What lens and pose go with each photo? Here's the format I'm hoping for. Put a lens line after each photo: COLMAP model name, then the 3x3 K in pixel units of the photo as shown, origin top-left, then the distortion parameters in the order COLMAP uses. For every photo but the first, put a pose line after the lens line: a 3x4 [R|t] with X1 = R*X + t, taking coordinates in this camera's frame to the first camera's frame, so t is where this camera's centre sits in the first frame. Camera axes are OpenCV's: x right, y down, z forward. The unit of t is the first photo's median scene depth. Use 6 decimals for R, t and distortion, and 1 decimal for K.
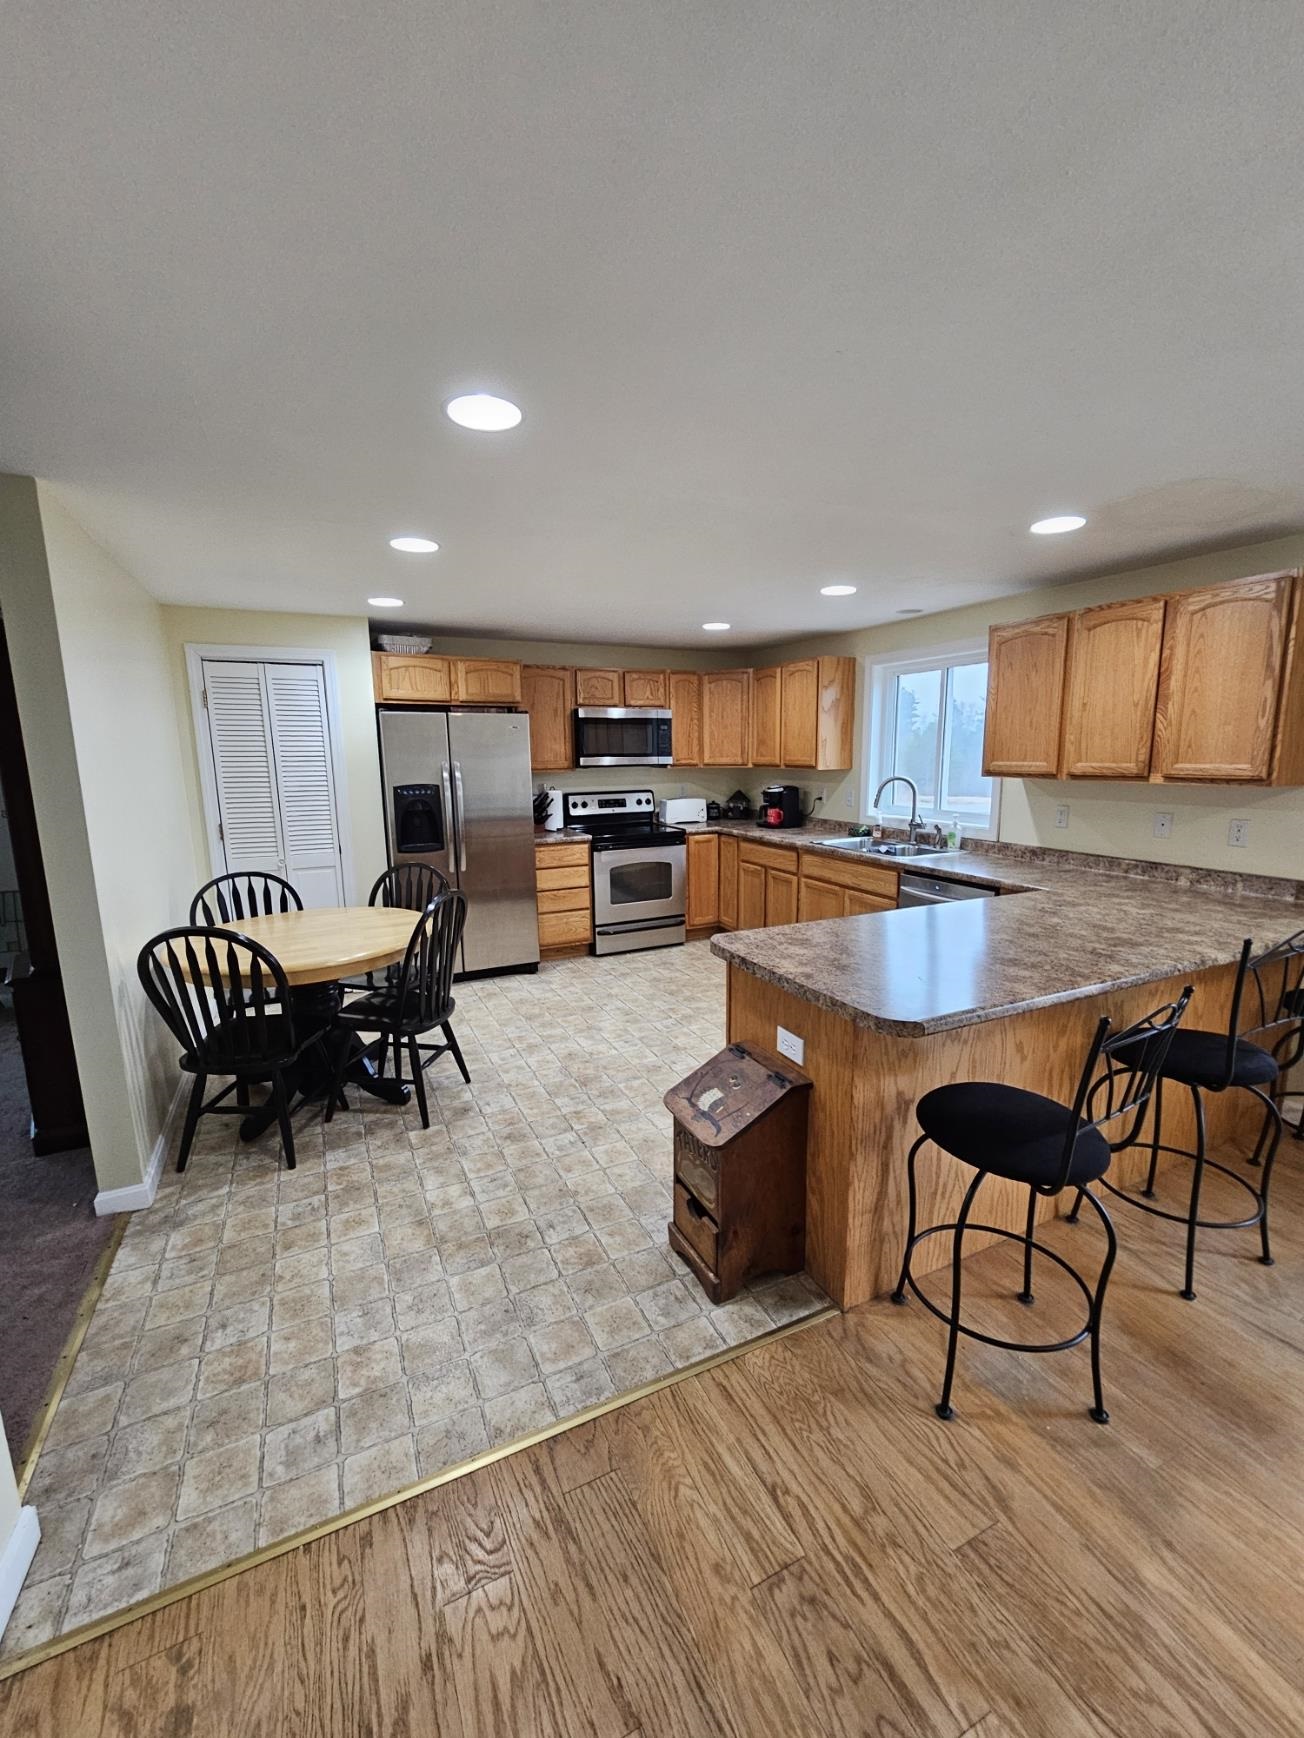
lens RADIAL K [[726.9, 0, 666.4], [0, 726.9, 871.7], [0, 0, 1]] dist [-0.002043, 0.001010]
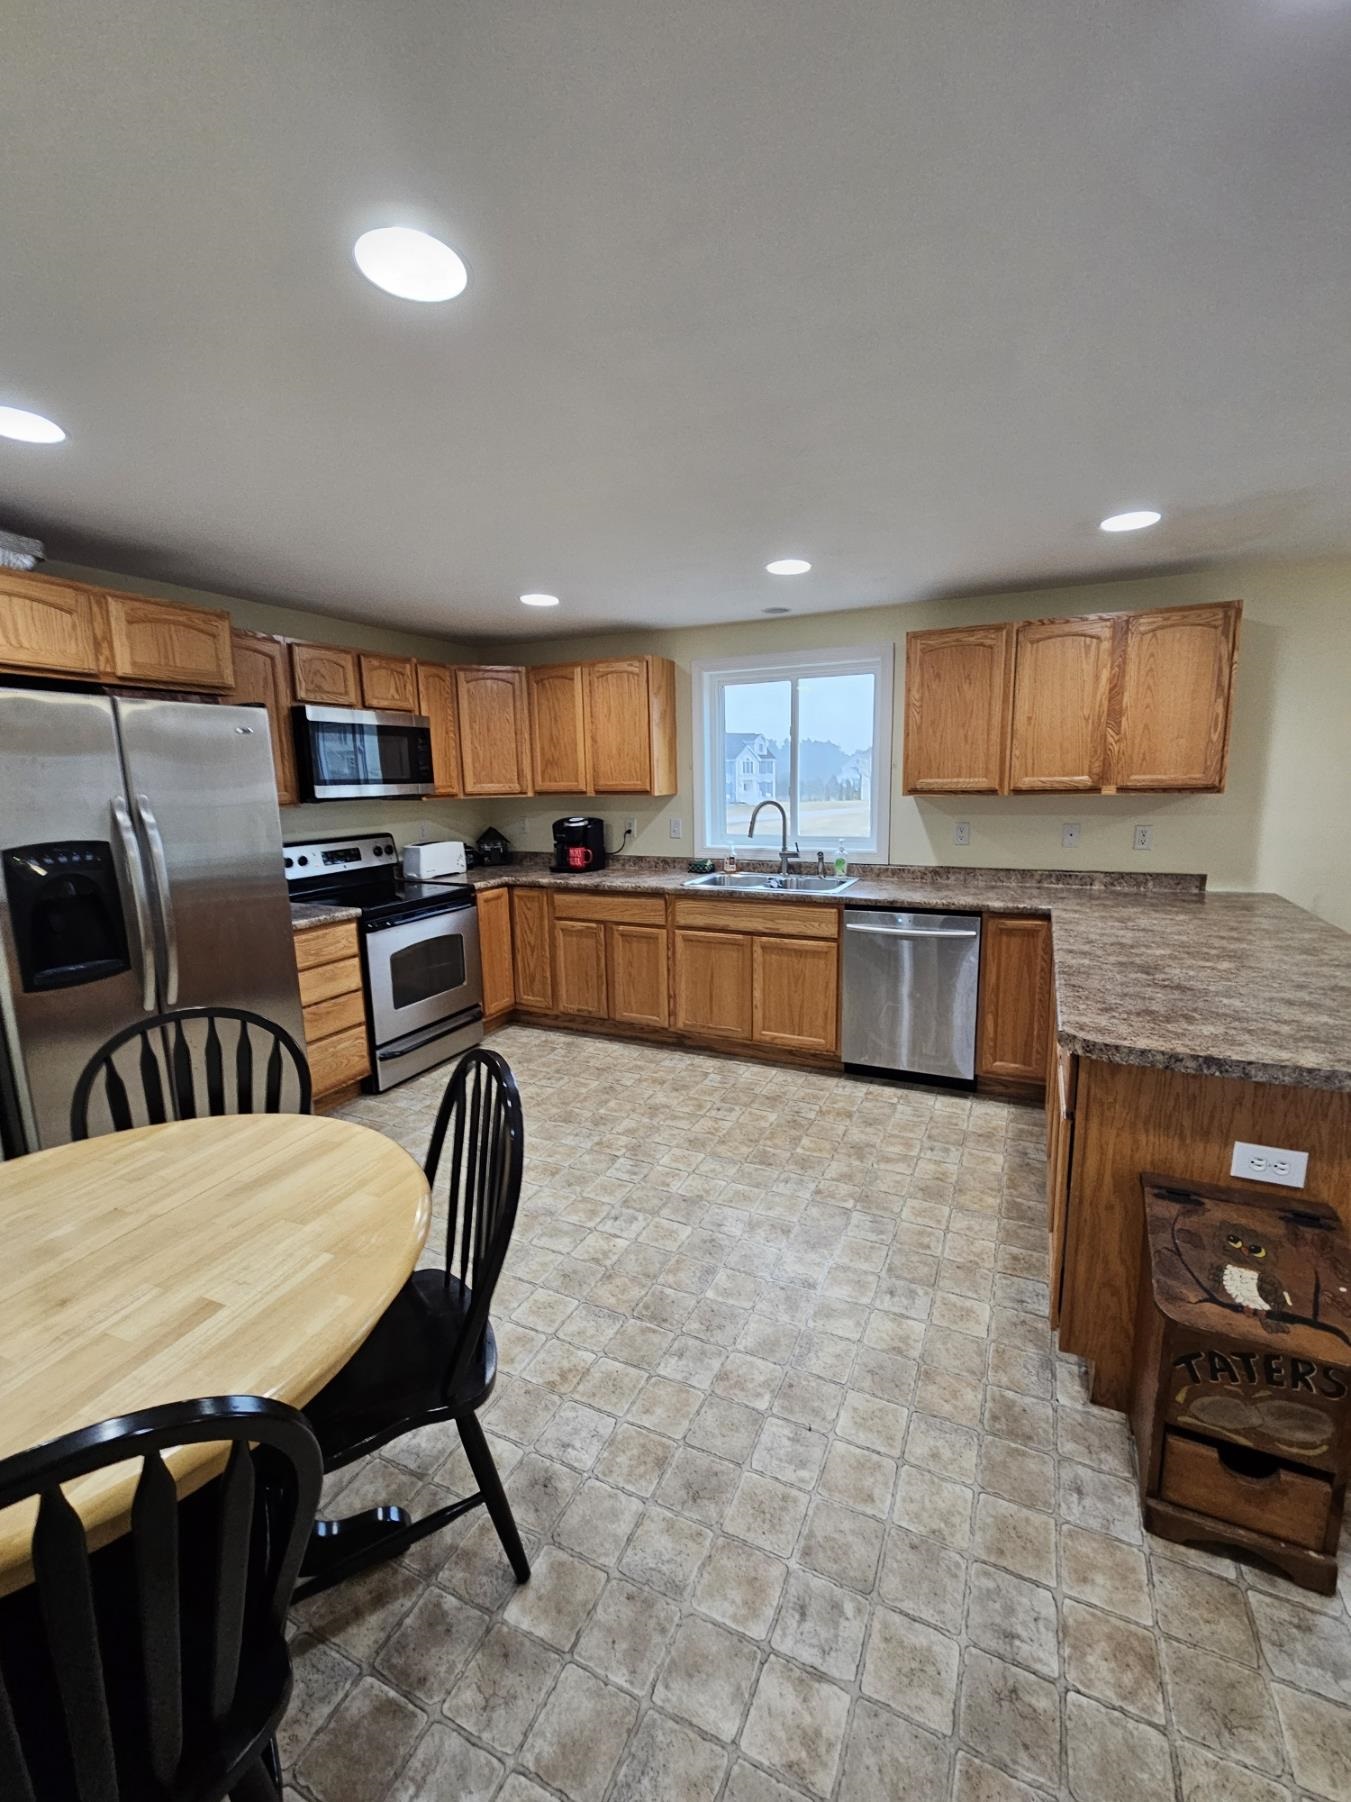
lens RADIAL K [[753.6, 0, 690.2], [0, 753.6, 899.9], [0, 0, 1]] dist [-0.002043, 0.001010]
pose [[0.778474, -0.108177, 0.618285, -0.312482], [0.115927, 0.992870, 0.027754, -0.046181], [-0.616879, 0.050070, 0.785464, 0.340804]]
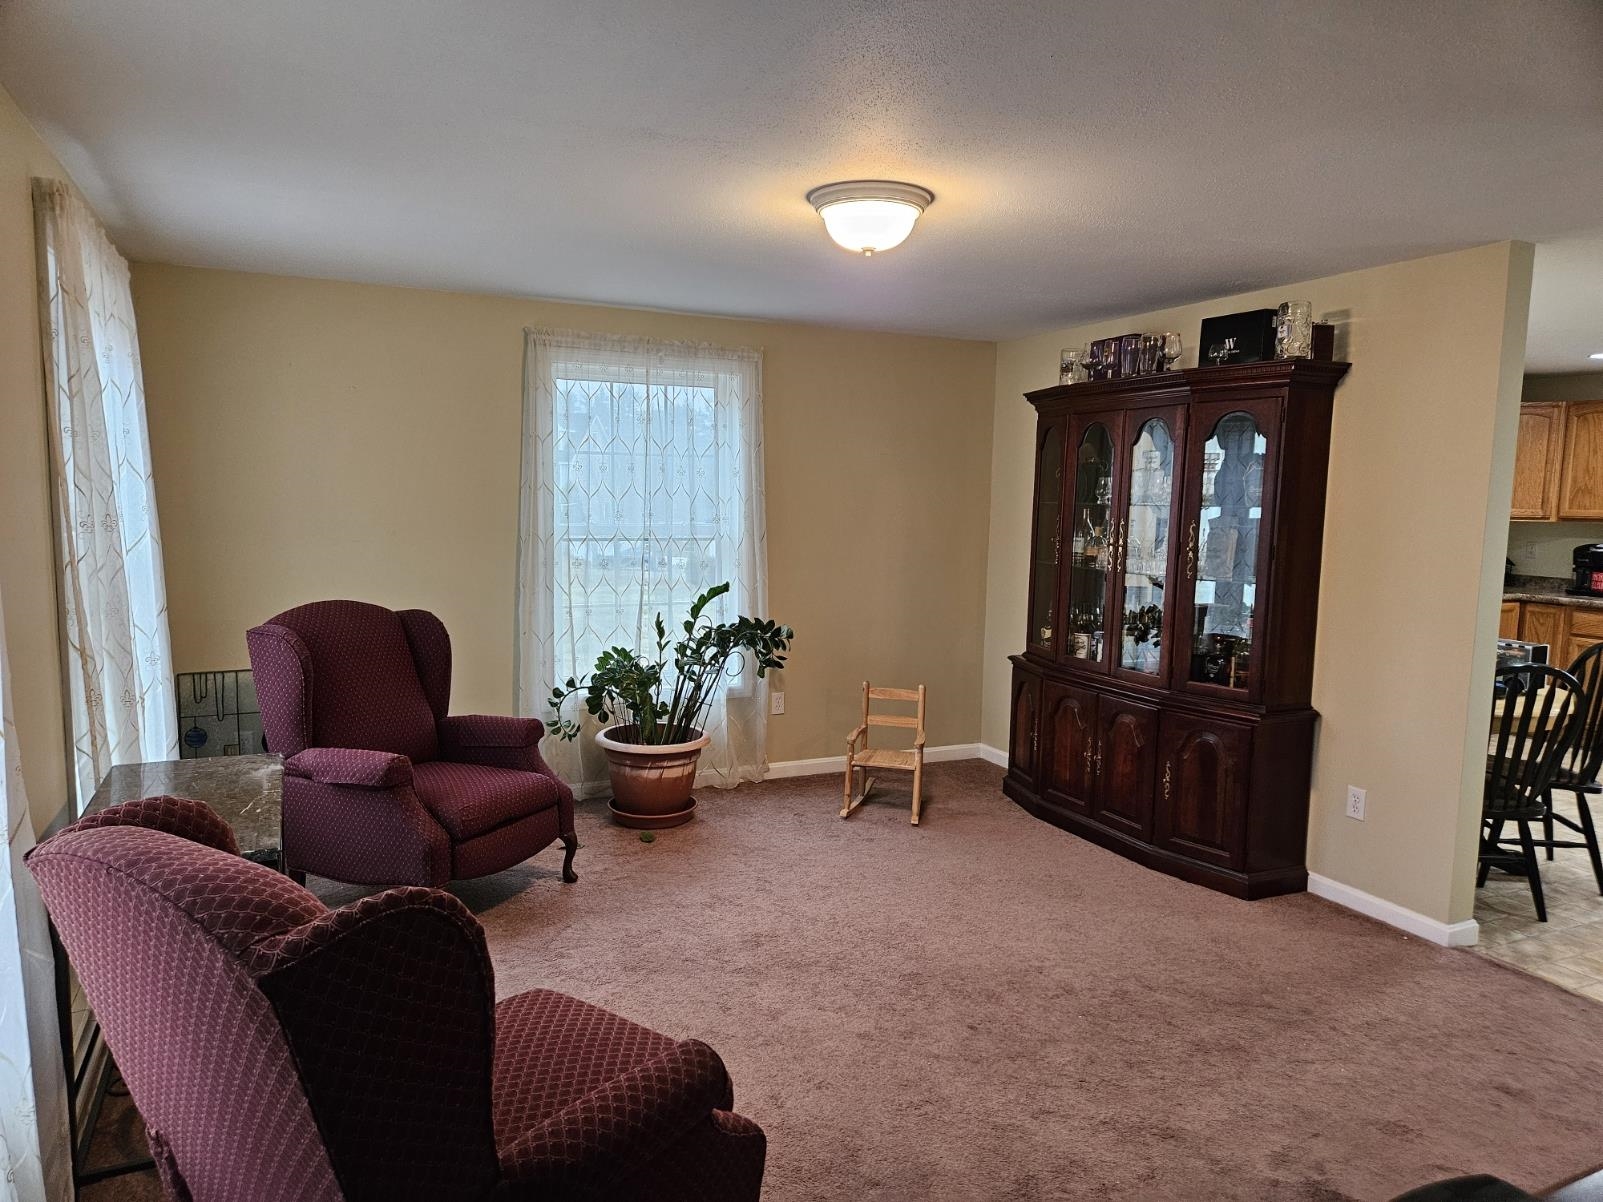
lens RADIAL K [[1096.0, 0, 804.0], [0, 1096.0, 610.2], [0, 0, 1]] dist [0.027955, -0.002191]
pose [[0.999456, 0.028057, -0.017310, -0.848827], [-0.029009, 0.997928, -0.057435, 0.061315], [0.015663, 0.057906, 0.998199, -0.295886]]
